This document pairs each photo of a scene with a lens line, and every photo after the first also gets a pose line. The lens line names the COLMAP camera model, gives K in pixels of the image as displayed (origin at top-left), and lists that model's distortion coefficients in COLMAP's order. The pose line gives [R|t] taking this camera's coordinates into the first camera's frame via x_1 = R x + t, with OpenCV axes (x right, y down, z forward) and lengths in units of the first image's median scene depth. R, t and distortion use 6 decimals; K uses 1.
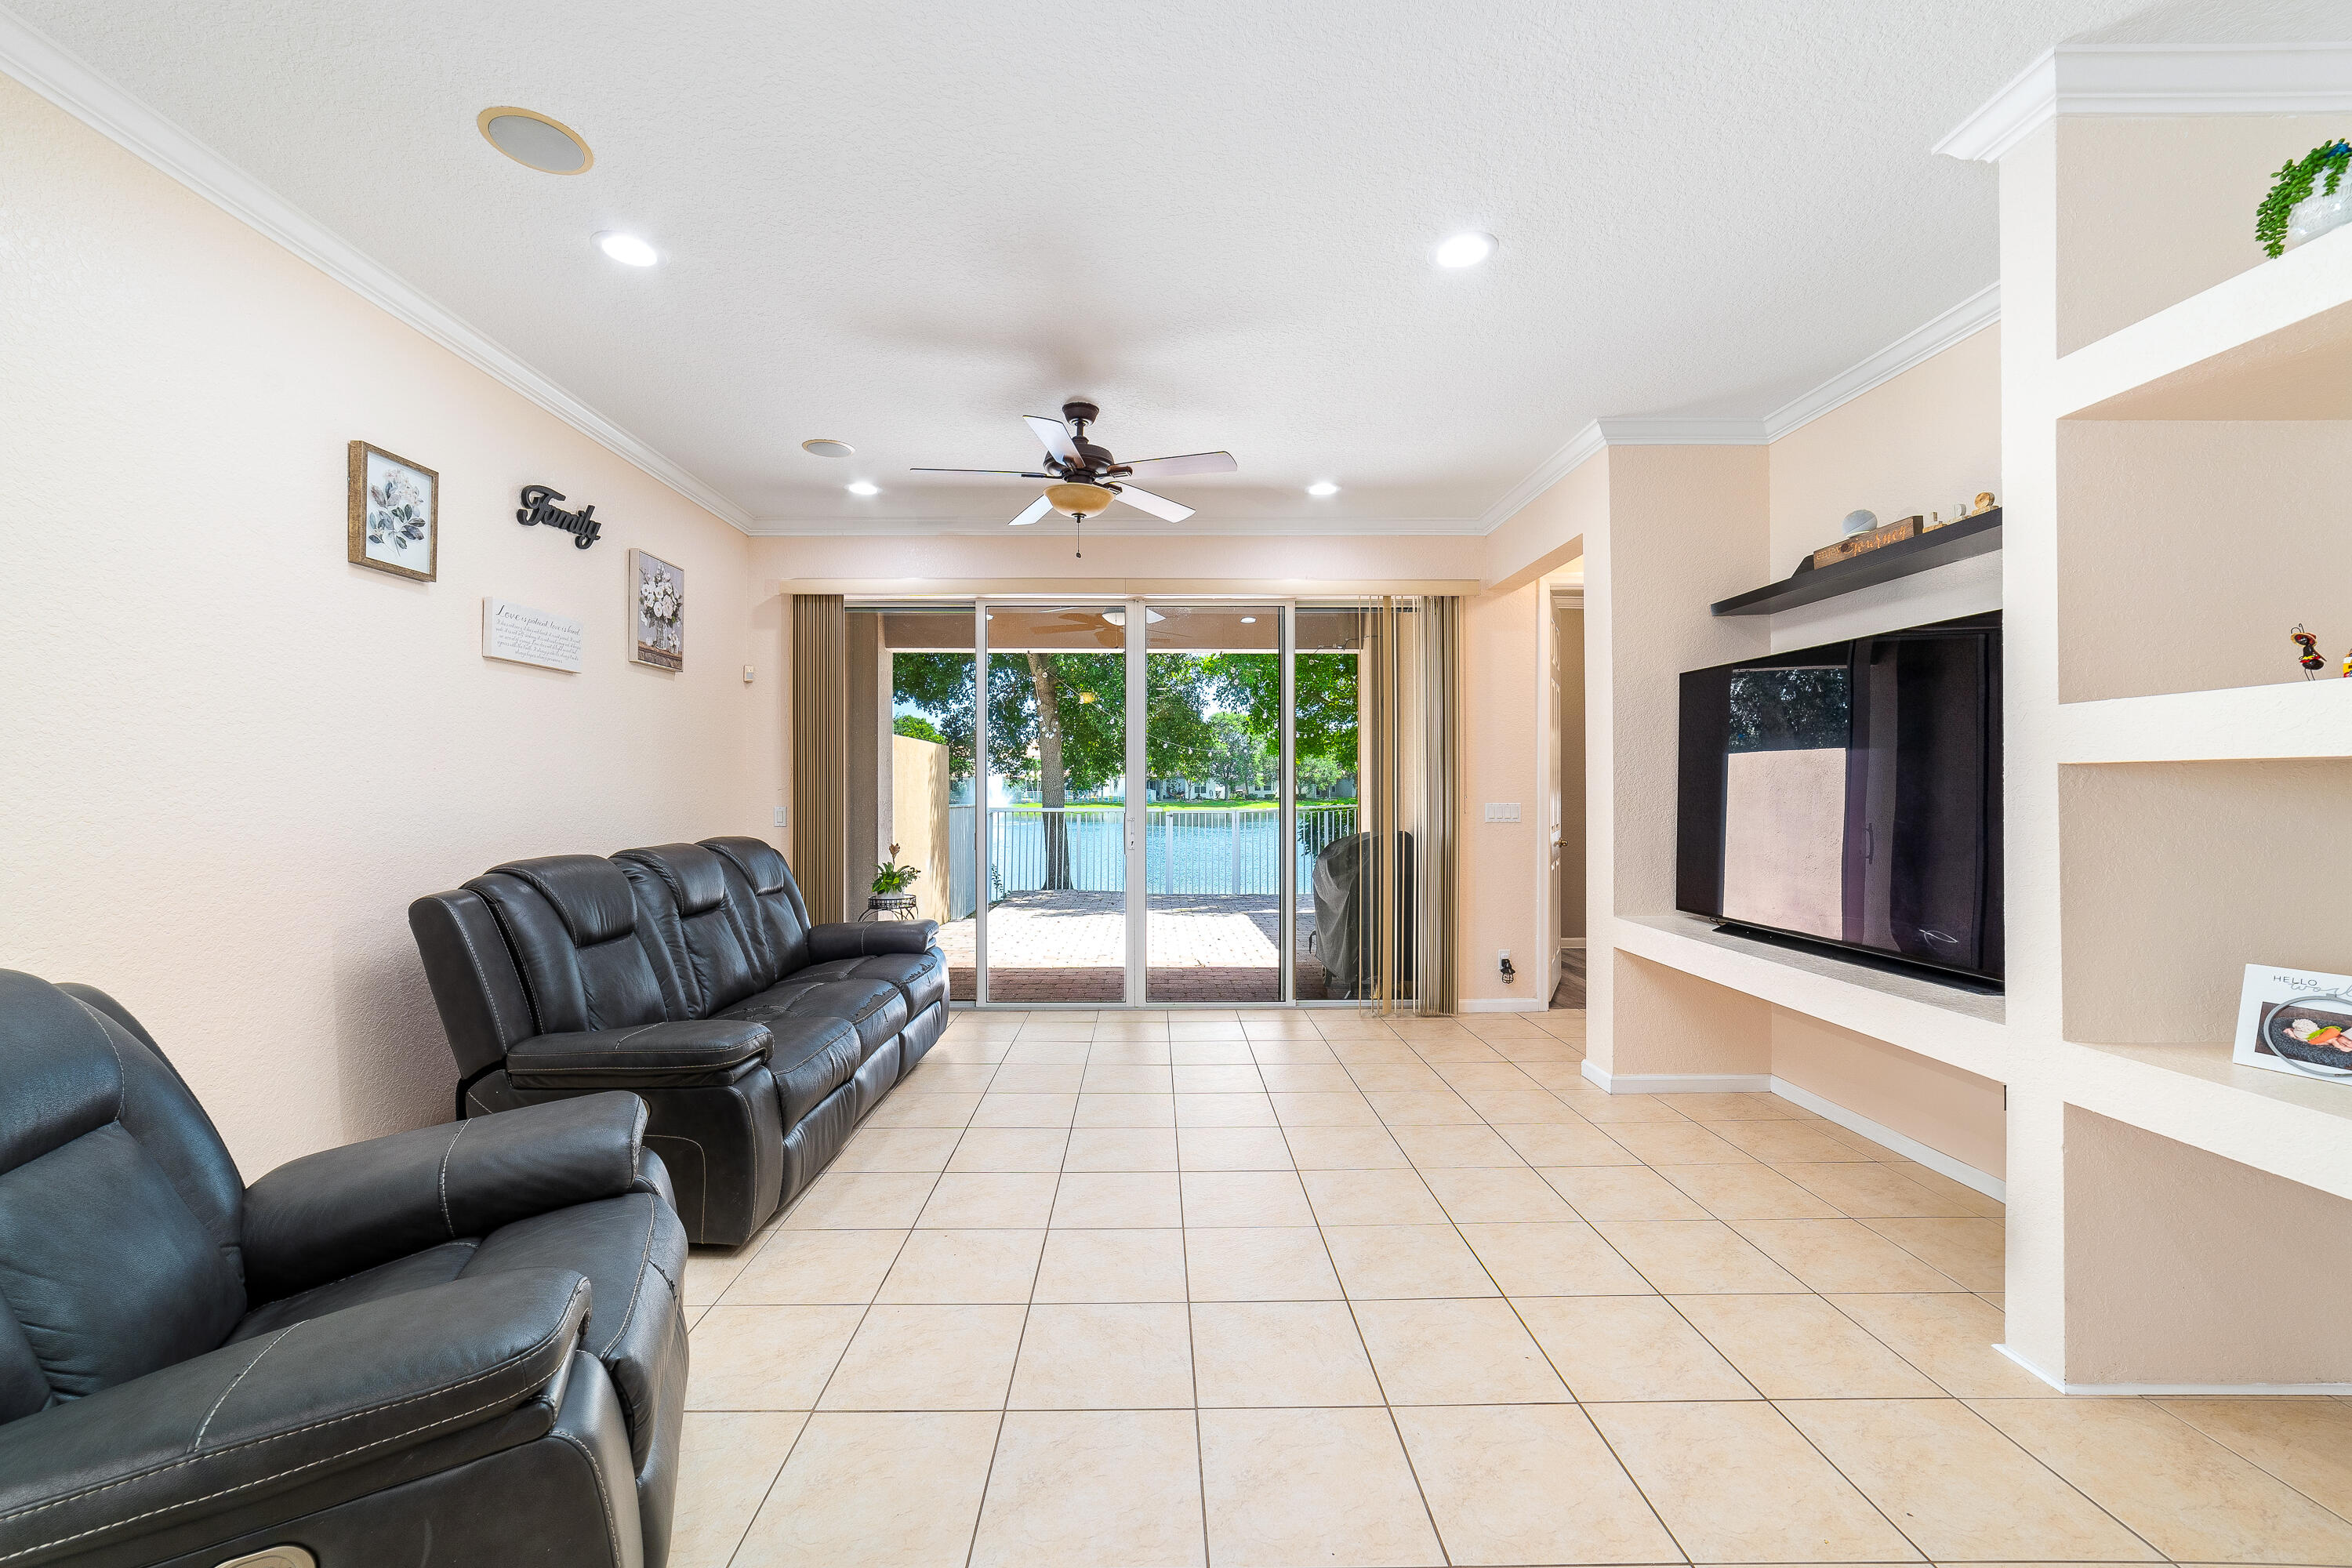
lens RADIAL K [[917.2, 0, 1158.1], [0, 917.2, 784.4], [0, 0, 1]] dist [-0.027598, 0.011212]
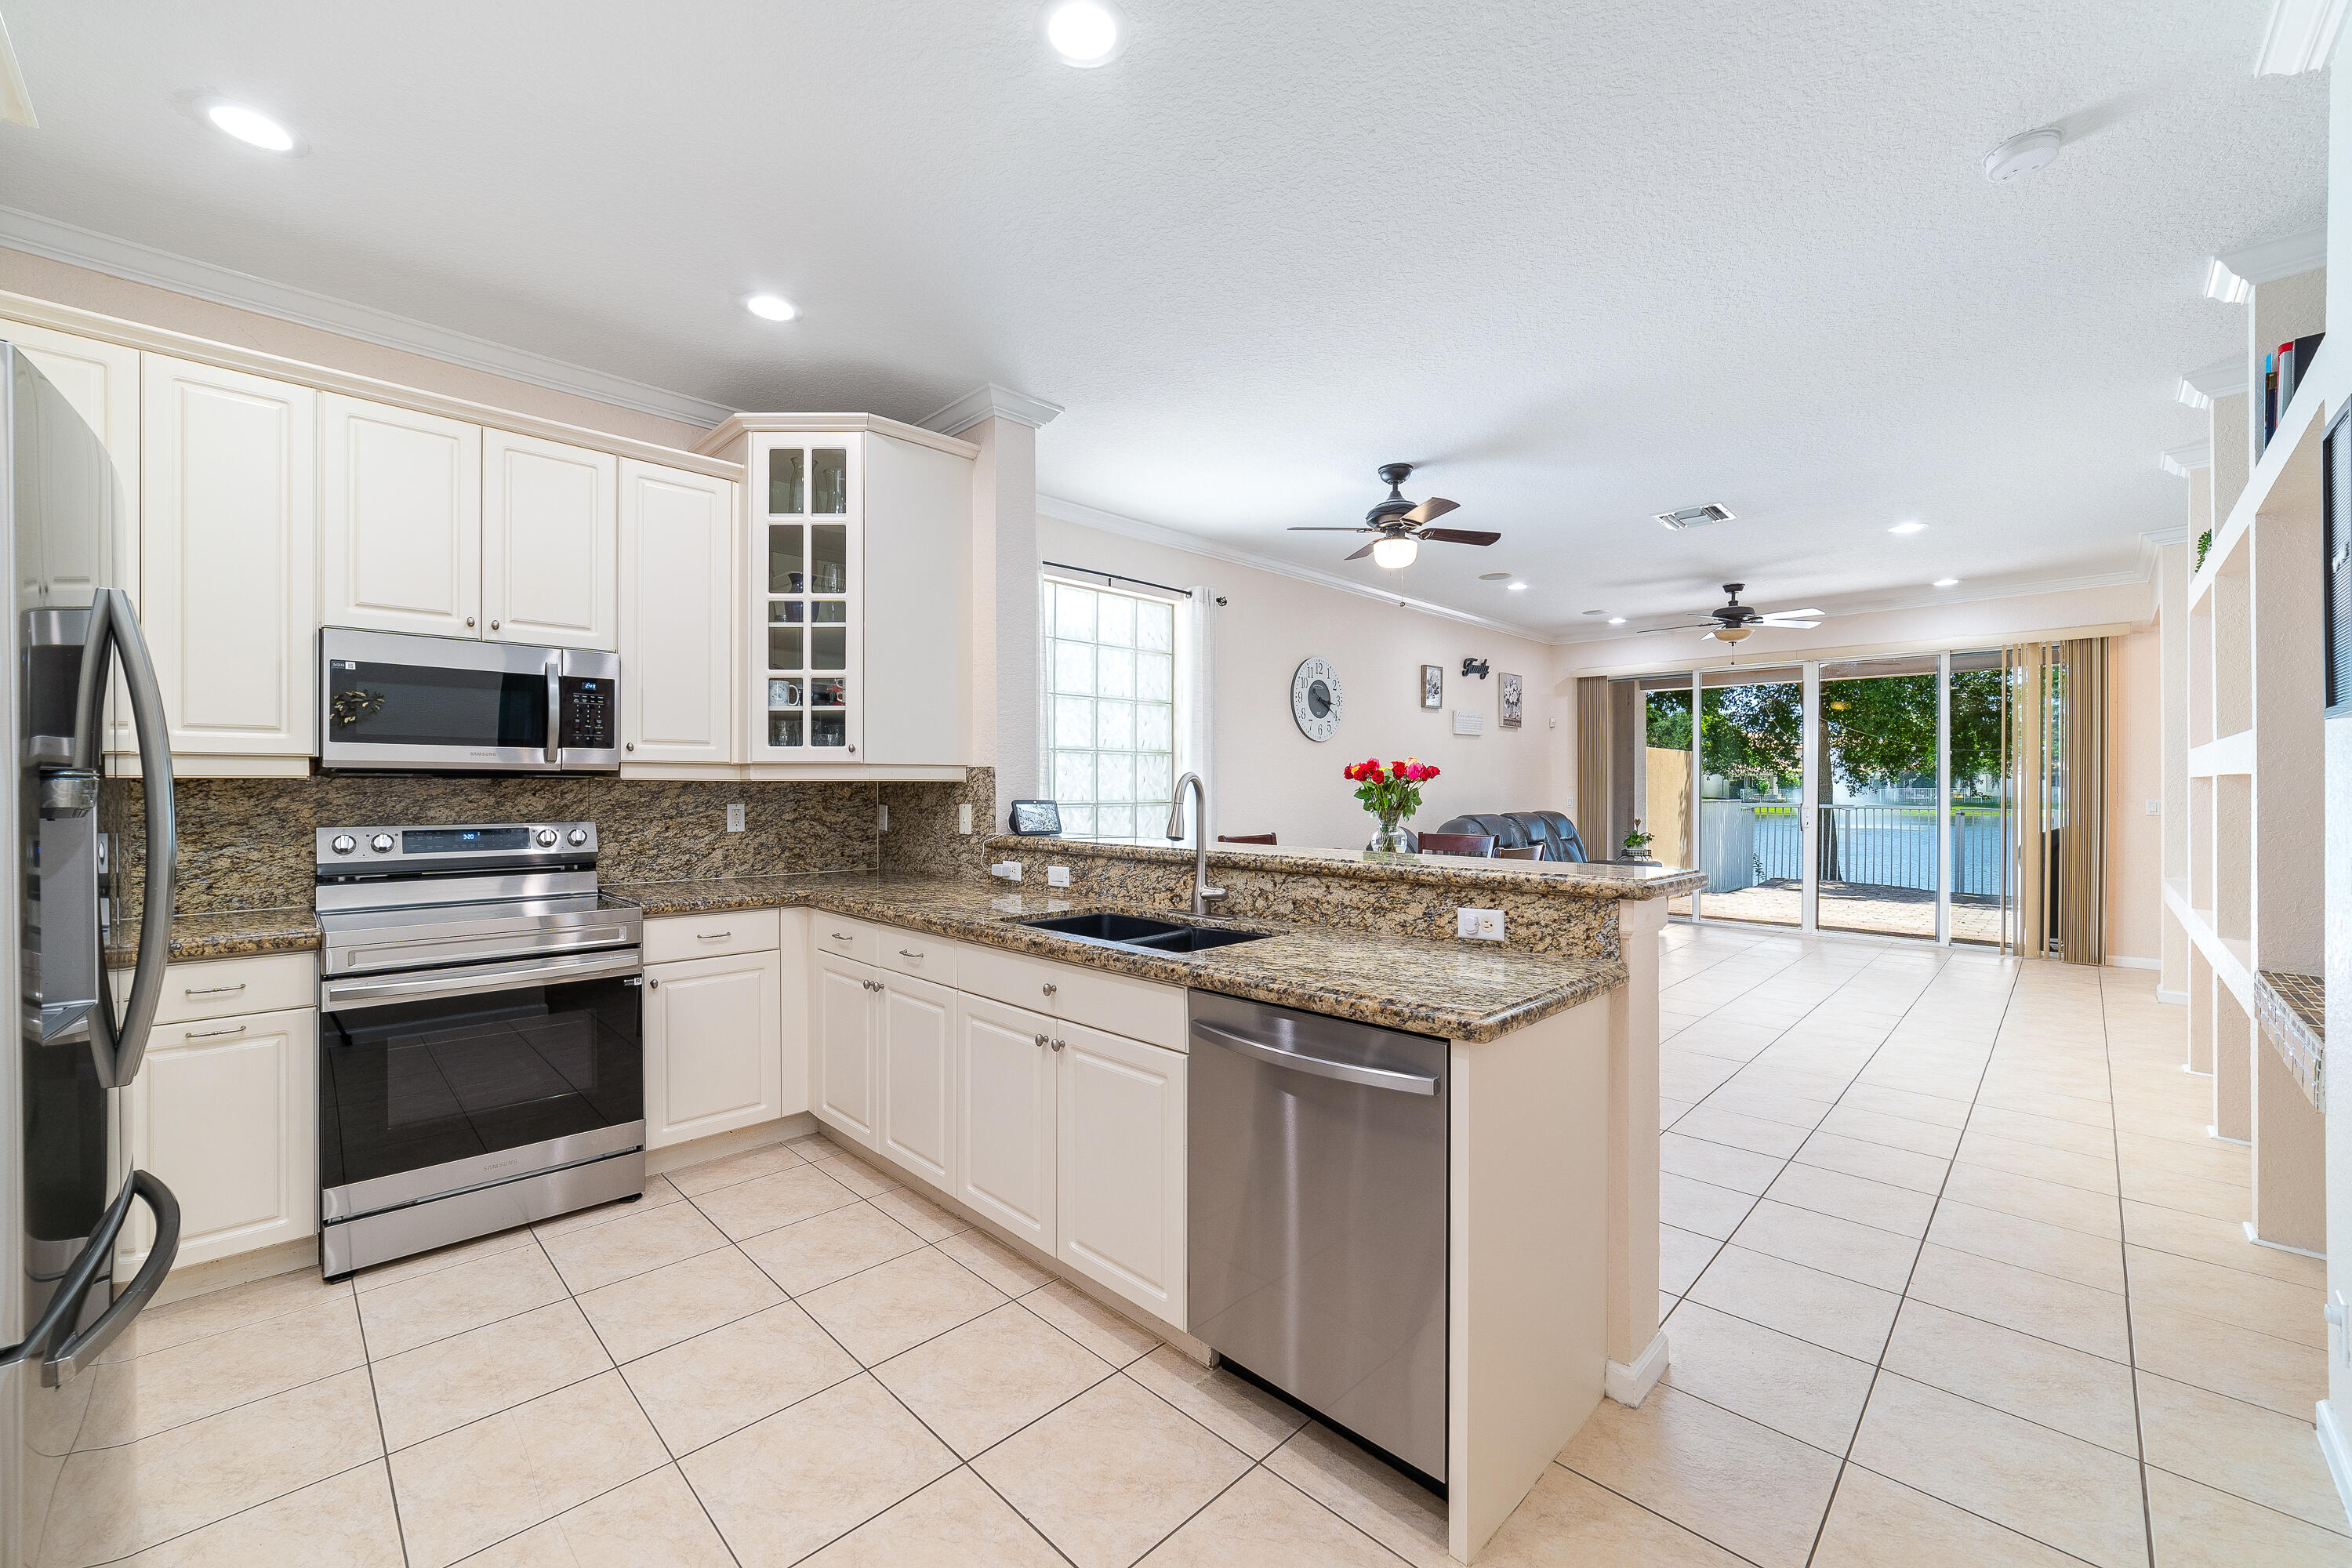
lens RADIAL K [[923.9, 0, 1162.7], [0, 923.9, 788.8], [0, 0, 1]] dist [-0.025845, 0.010490]
pose [[0.698932, 0.004400, -0.715174, 0.430053], [0.001802, 0.999967, 0.007912, -0.009374], [0.715185, -0.006819, 0.698902, -1.129231]]
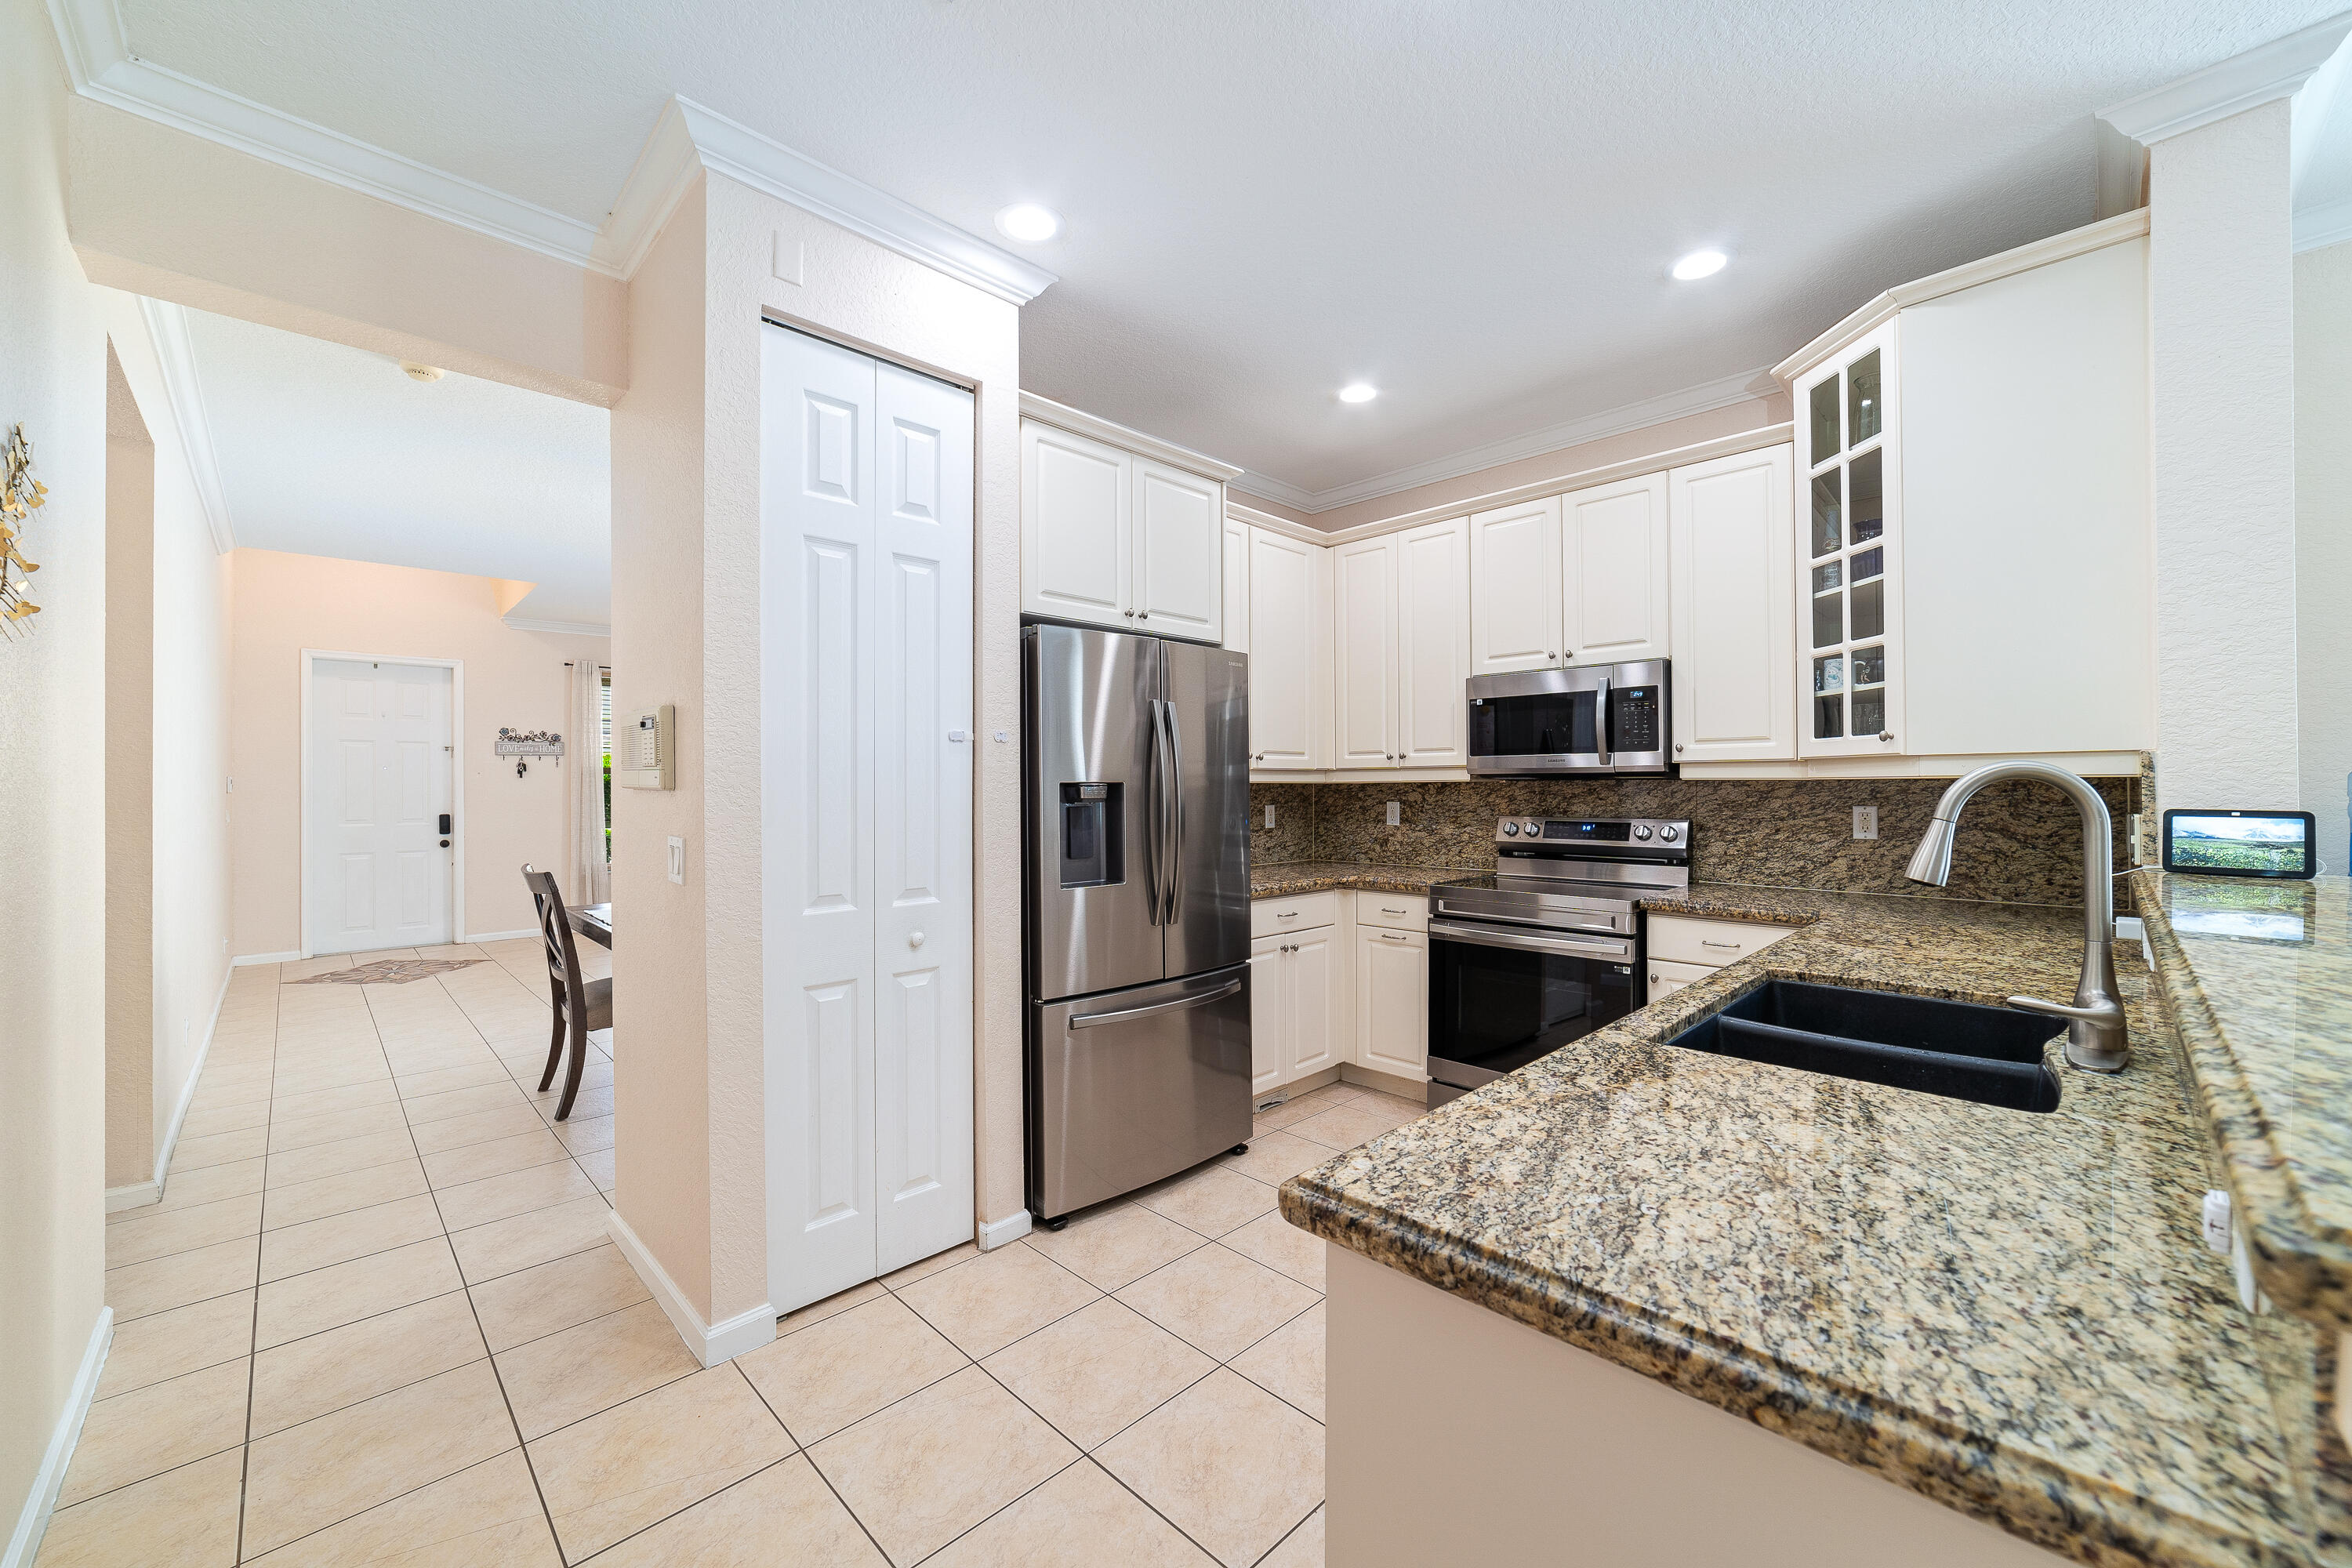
lens RADIAL K [[915.6, 0, 1163.7], [0, 915.6, 781.8], [0, 0, 1]] dist [-0.025031, 0.011026]
pose [[-0.722084, 0.002148, -0.691802, 0.430240], [0.010072, 0.999922, -0.007409, -0.008649], [0.691732, -0.012318, -0.722049, -0.611465]]
